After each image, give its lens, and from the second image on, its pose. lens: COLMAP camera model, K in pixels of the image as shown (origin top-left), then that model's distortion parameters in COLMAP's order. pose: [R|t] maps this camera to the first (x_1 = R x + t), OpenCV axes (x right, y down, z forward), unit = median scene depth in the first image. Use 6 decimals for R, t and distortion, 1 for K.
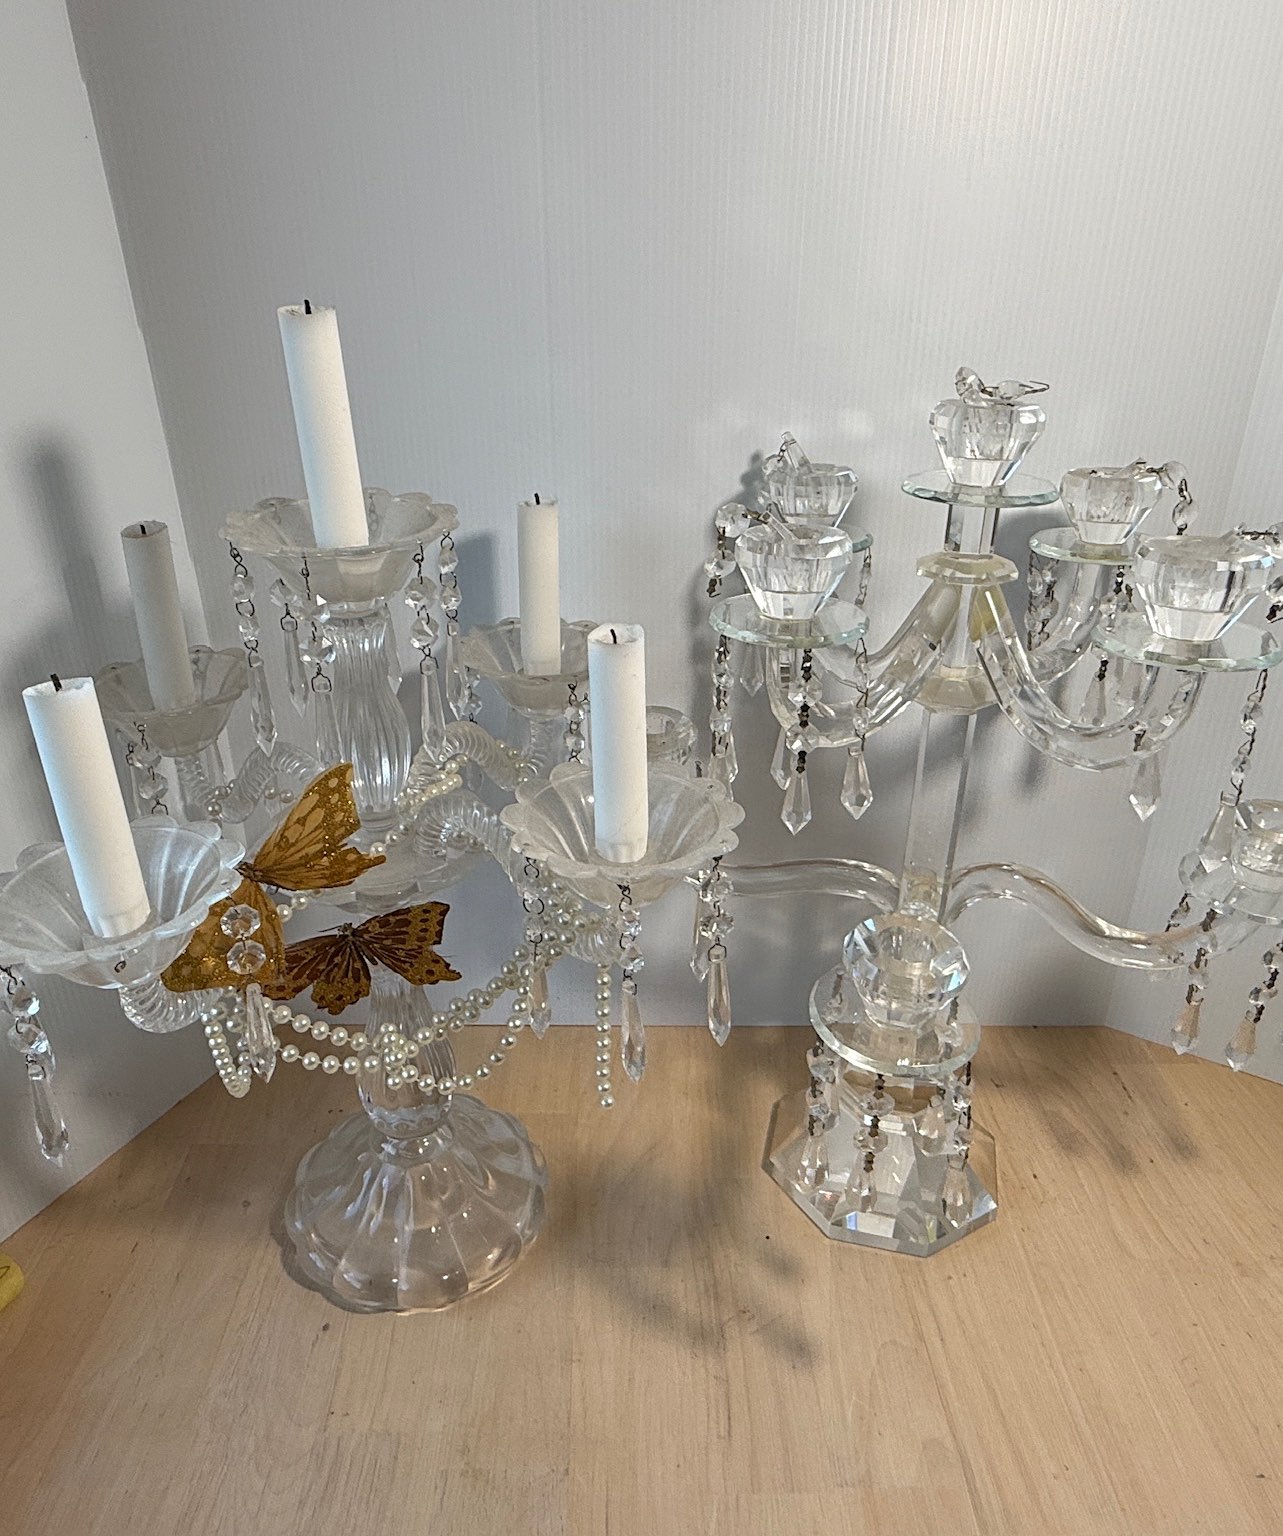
lens RADIAL K [[1086.4, 0, 603.4], [0, 1086.4, 789.6], [0, 0, 1]] dist [0.004973, -0.001953]
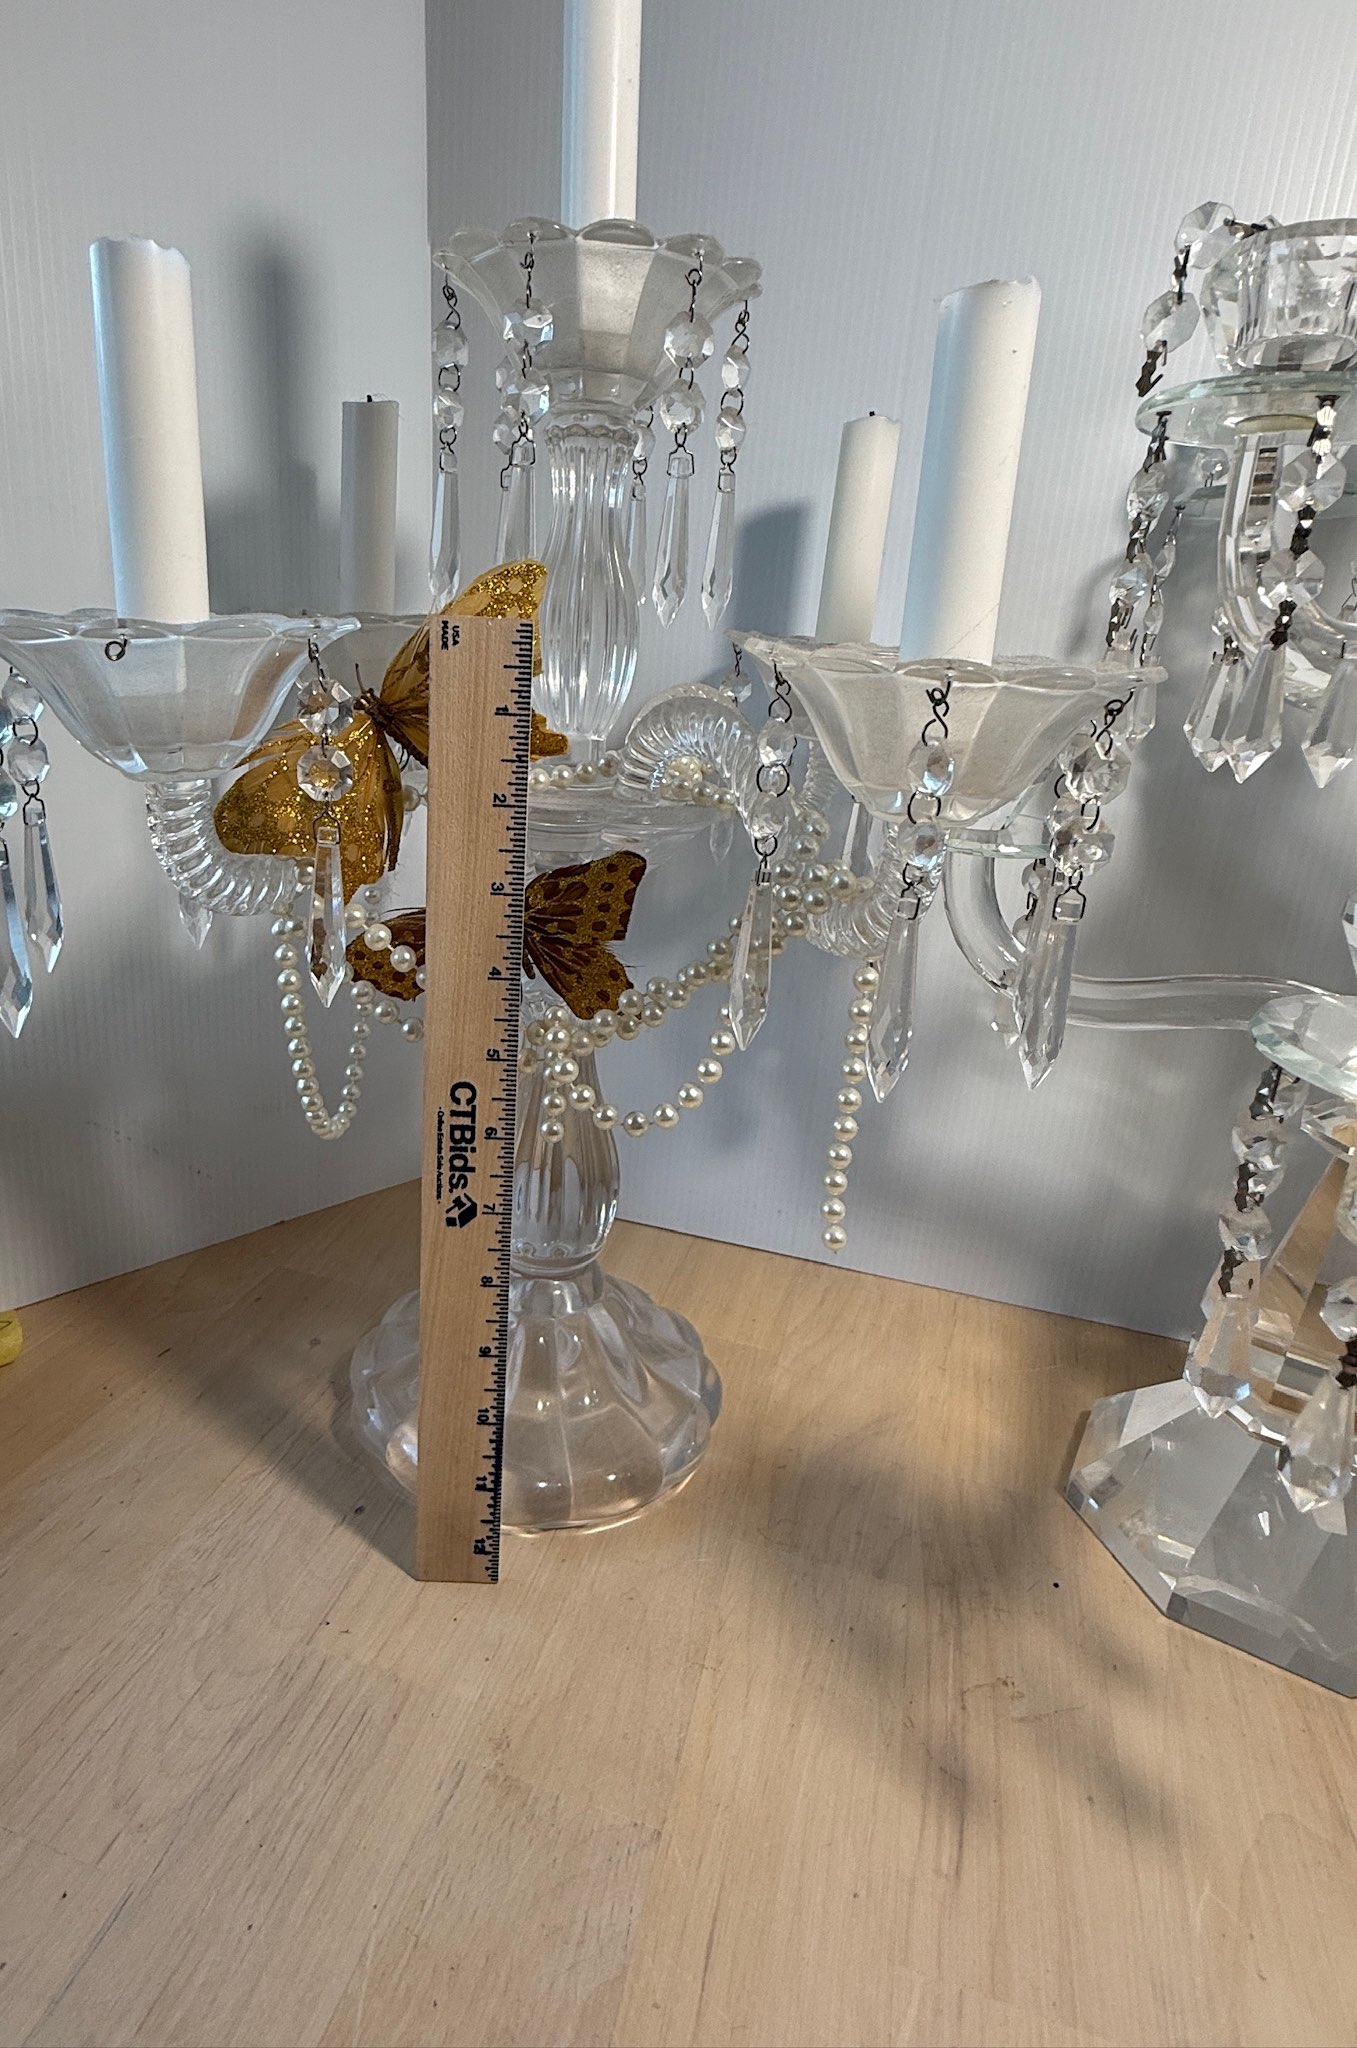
lens RADIAL K [[1123.3, 0, 587.6], [0, 1123.3, 999.9], [0, 0, 1]] dist [0.004560, -0.001570]
pose [[0.952370, 0.156483, -0.261734, 0.017225], [-0.197735, 0.970295, -0.139386, 0.274416], [0.232148, 0.184501, 0.955022, 0.324444]]
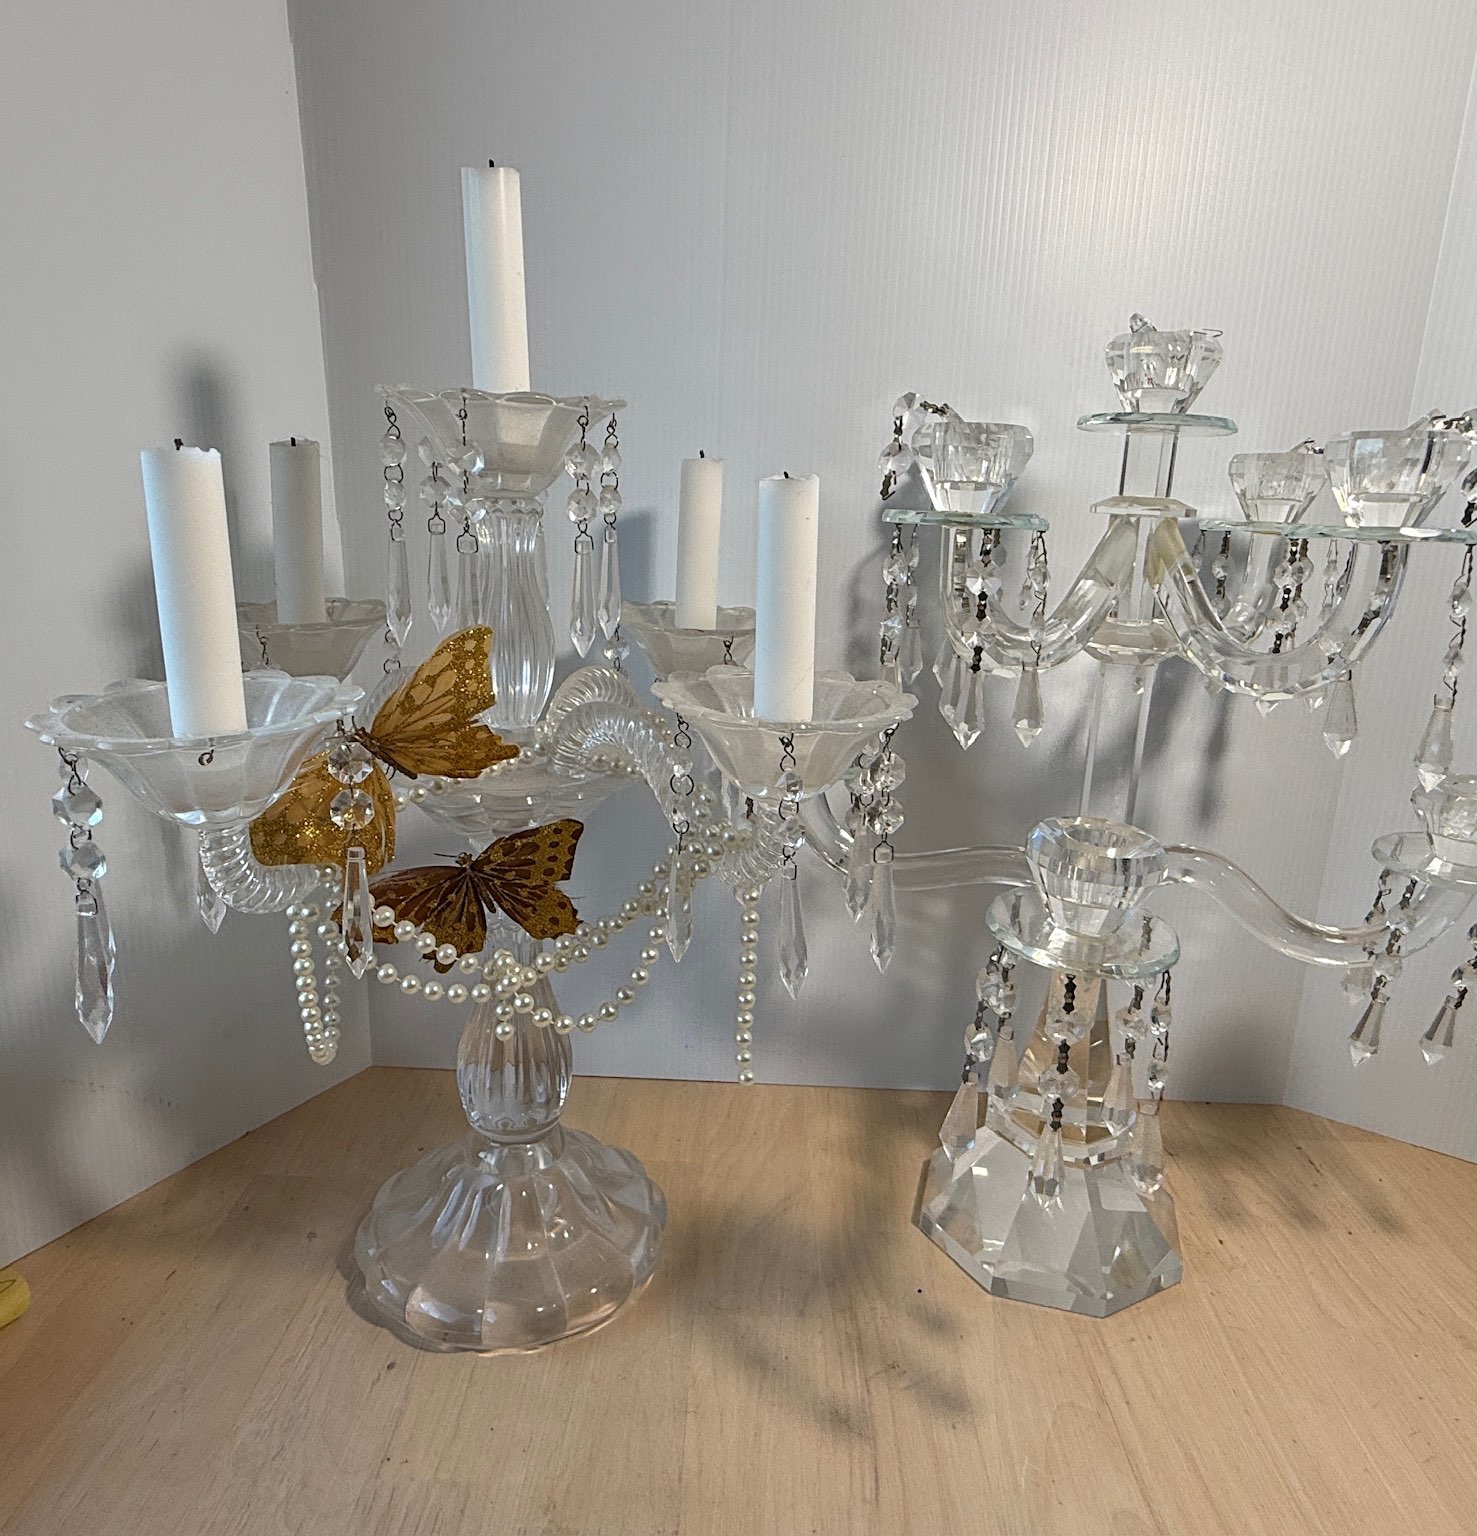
lens RADIAL K [[1089.6, 0, 768.0], [0, 1089.6, 786.3], [0, 0, 1]] dist [0.006979, -0.004423]
pose [[0.998332, 0.050536, 0.027901, -0.015154], [-0.044098, 0.979545, -0.196335, 0.230317], [-0.037252, 0.194777, 0.980140, 0.096326]]
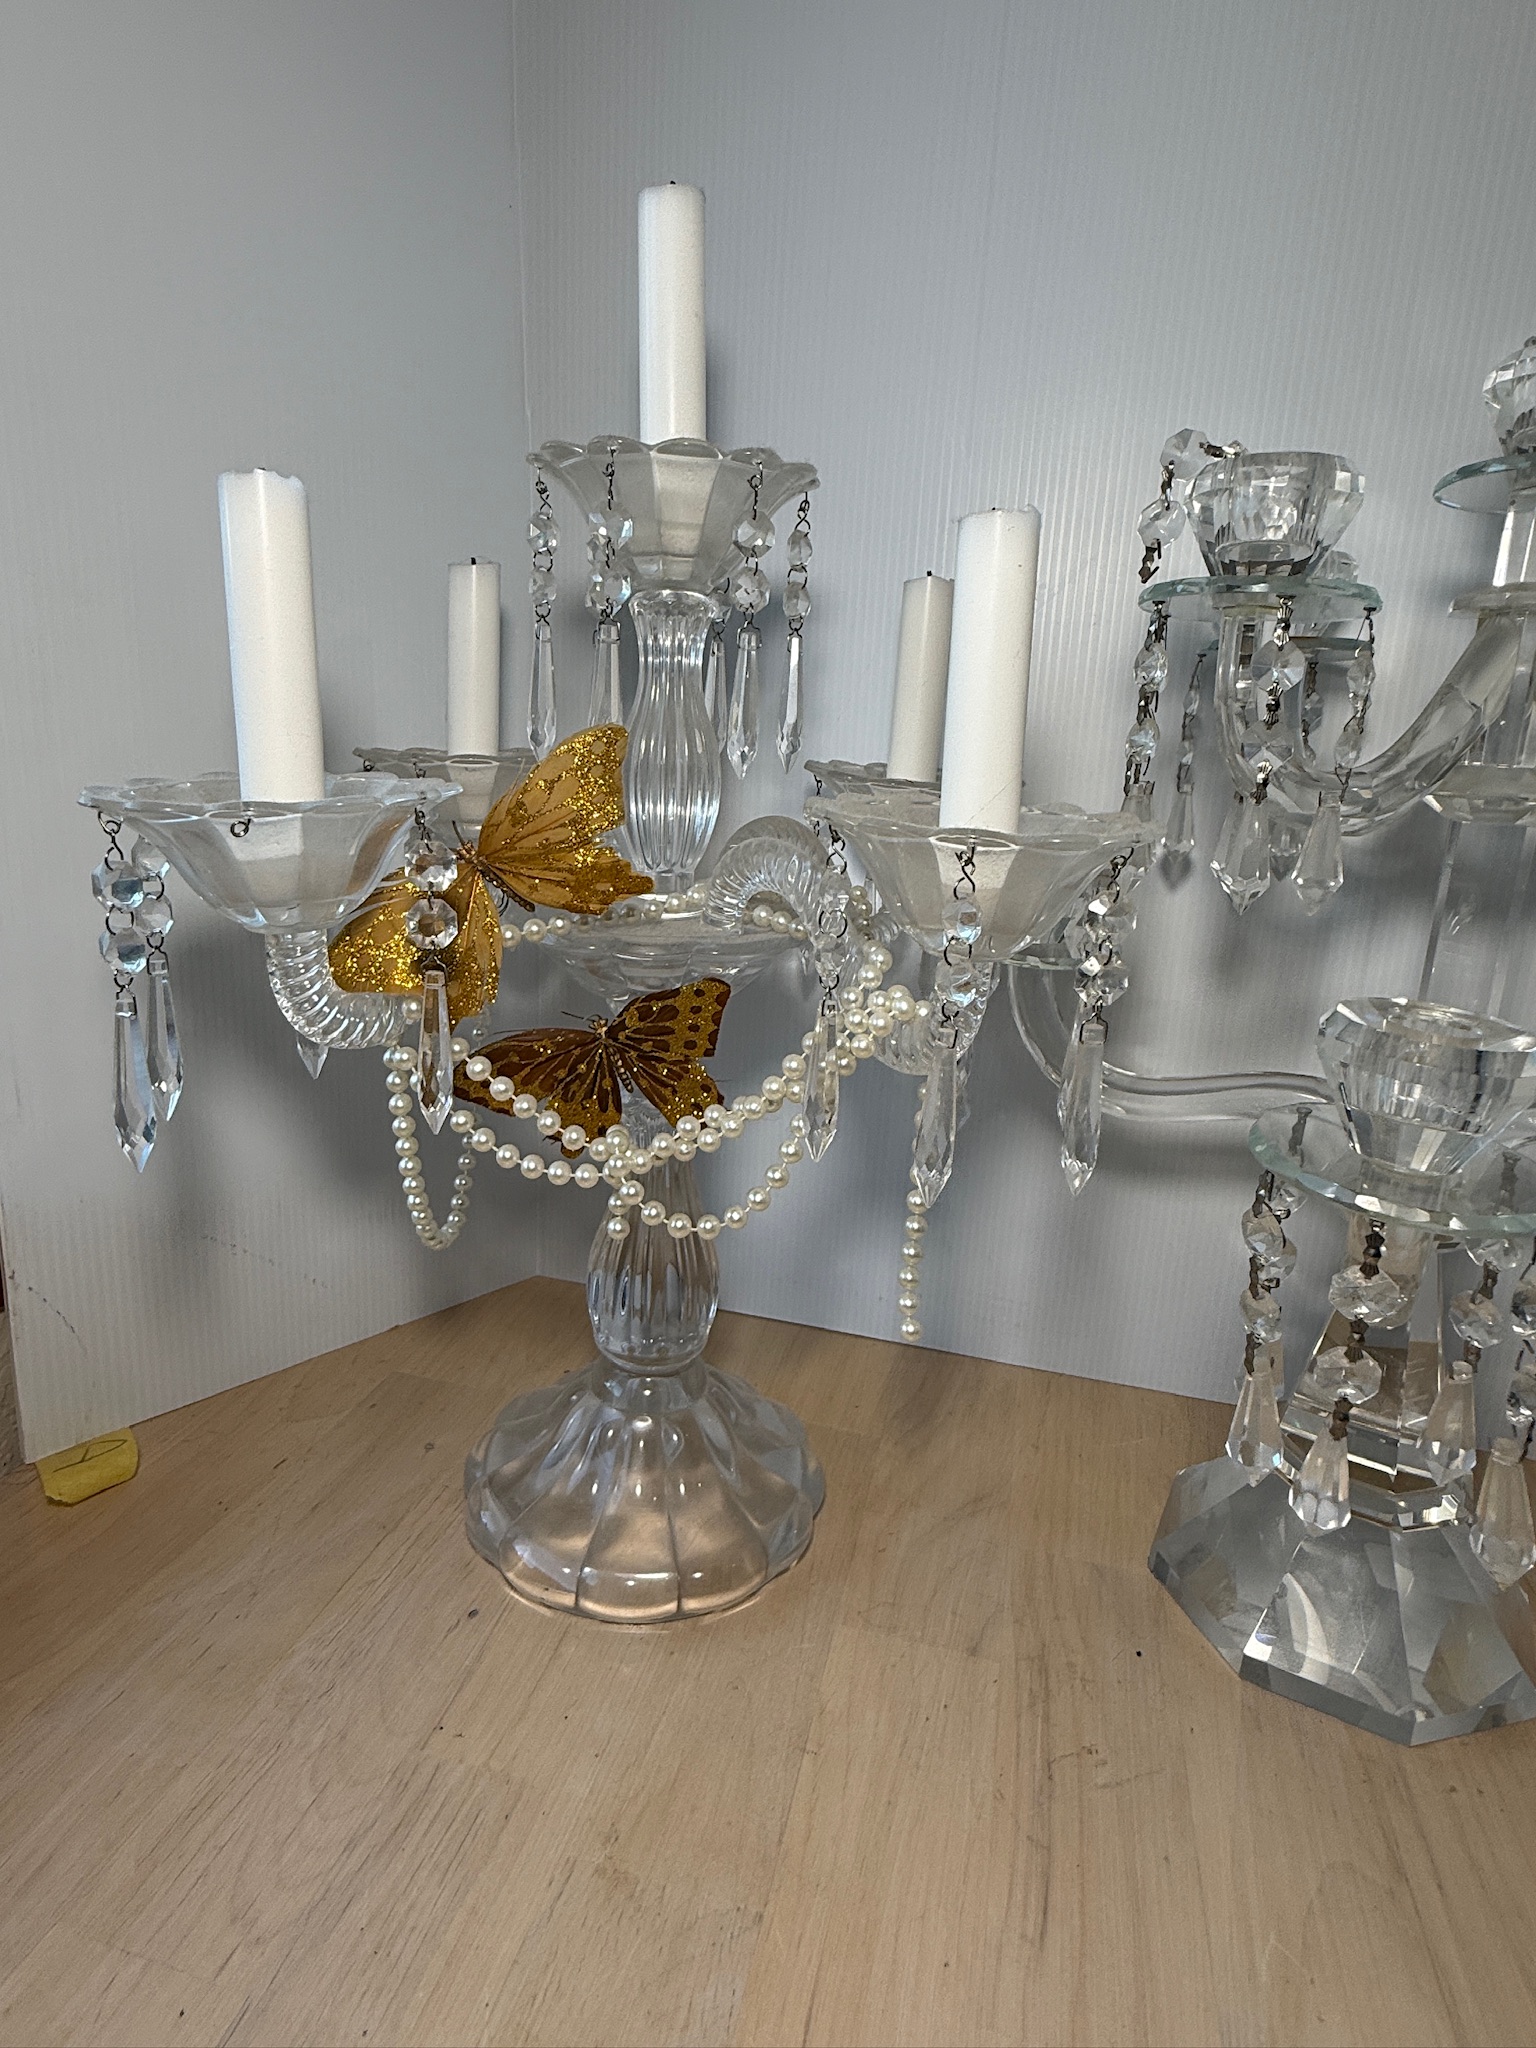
lens RADIAL K [[1123.7, 0, 761.7], [0, 1123.7, 998.9], [0, 0, 1]] dist [0.001651, -0.000554]
pose [[0.967330, 0.115288, -0.225789, 0.047432], [-0.164833, 0.962686, -0.214631, 0.256334], [0.192619, 0.244837, 0.950238, 0.268095]]
